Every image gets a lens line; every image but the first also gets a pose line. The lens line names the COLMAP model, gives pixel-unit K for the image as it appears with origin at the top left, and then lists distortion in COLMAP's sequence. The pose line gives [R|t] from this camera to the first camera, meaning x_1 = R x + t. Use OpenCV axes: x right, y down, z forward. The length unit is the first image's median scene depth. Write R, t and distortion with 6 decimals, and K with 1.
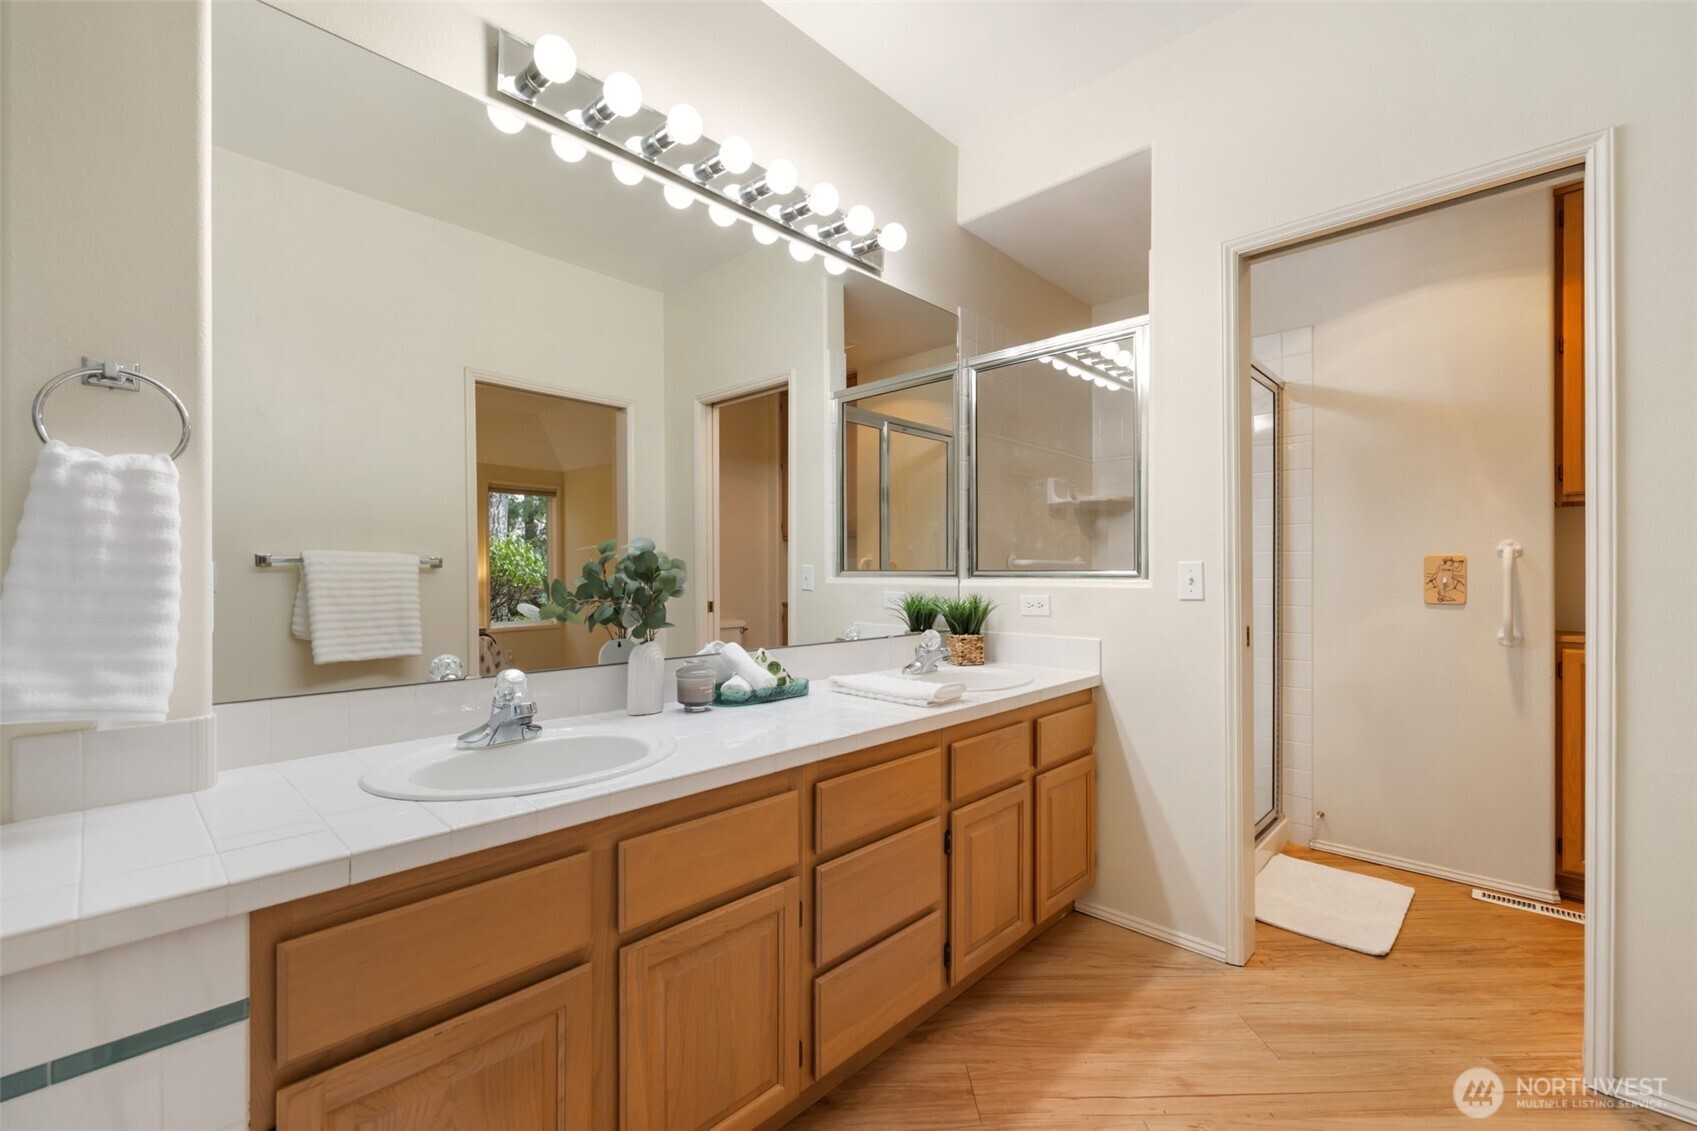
lens RADIAL K [[715.7, 0, 857.2], [0, 715.7, 568.3], [0, 0, 1]] dist [-0.000219, 0.000112]
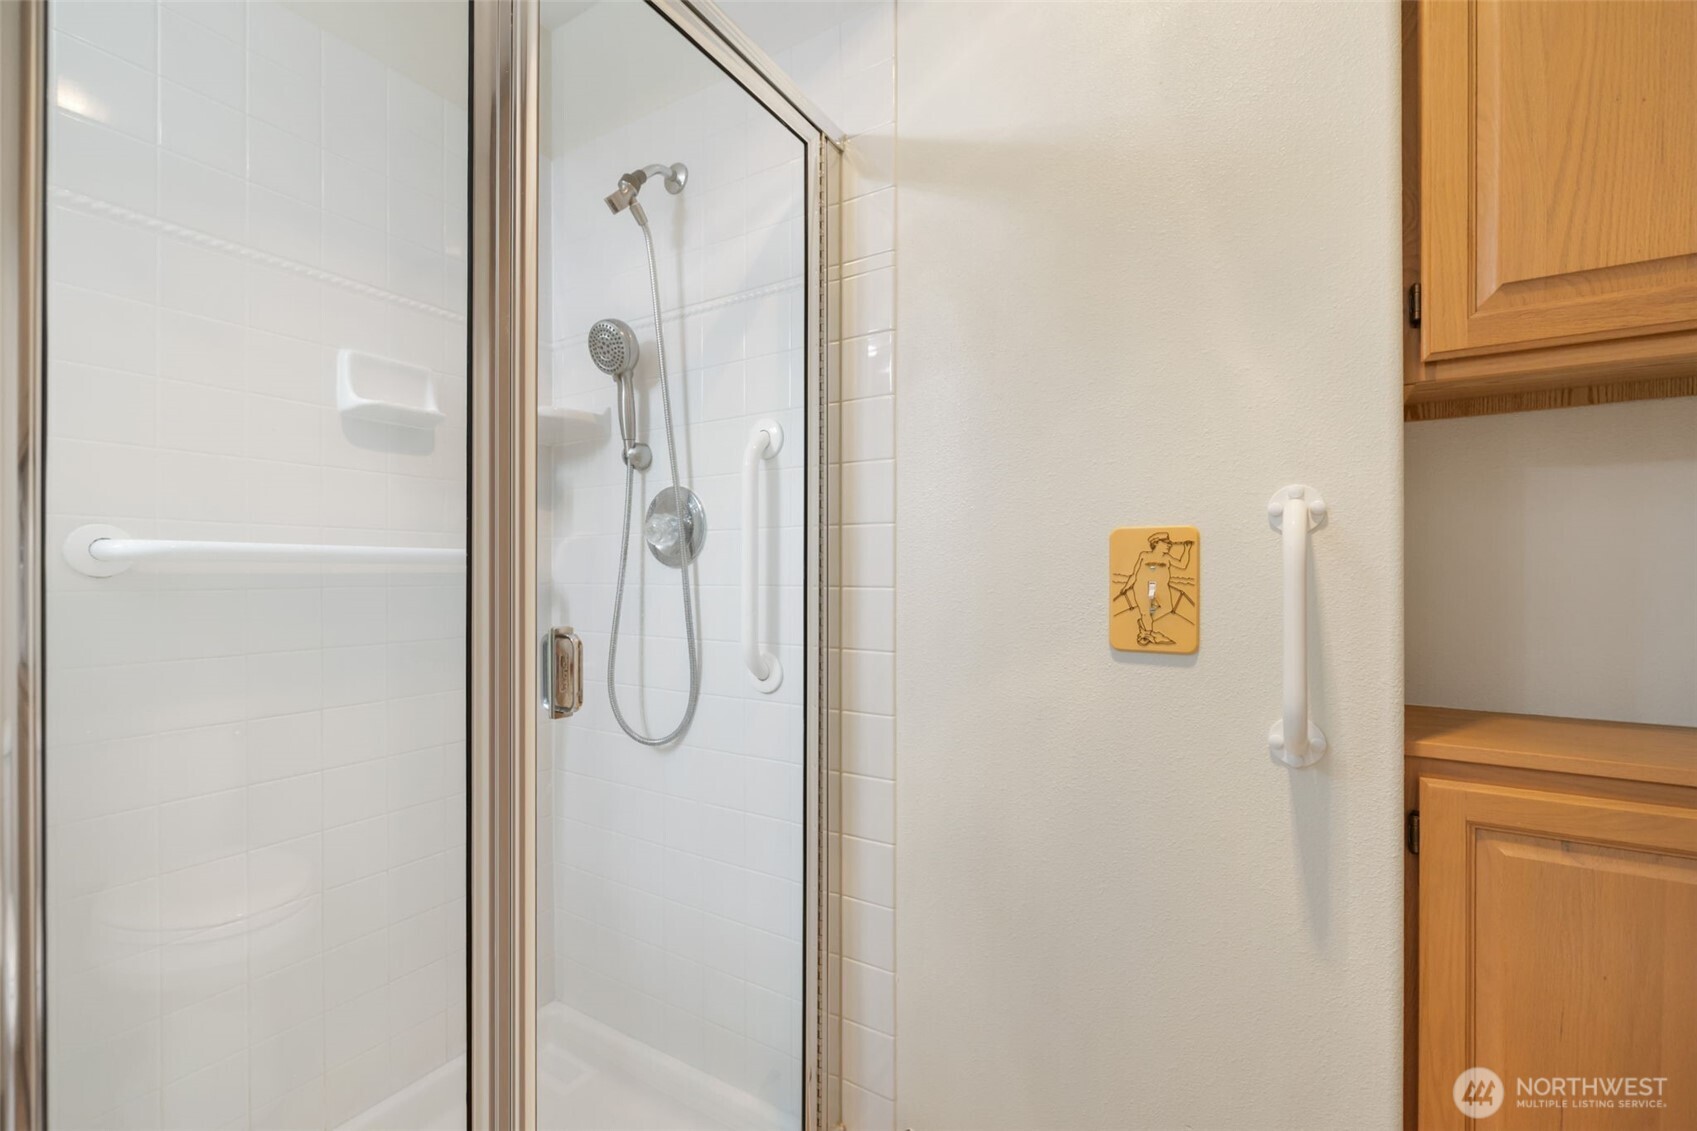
lens RADIAL K [[715.7, 0, 839.7], [0, 715.7, 569.5], [0, 0, 1]] dist [-0.000219, 0.000112]
pose [[0.979986, -0.003345, 0.199038, 0.580158], [0.002204, 0.999980, 0.005953, 0.002082], [-0.199054, -0.005395, 0.979974, 0.655295]]
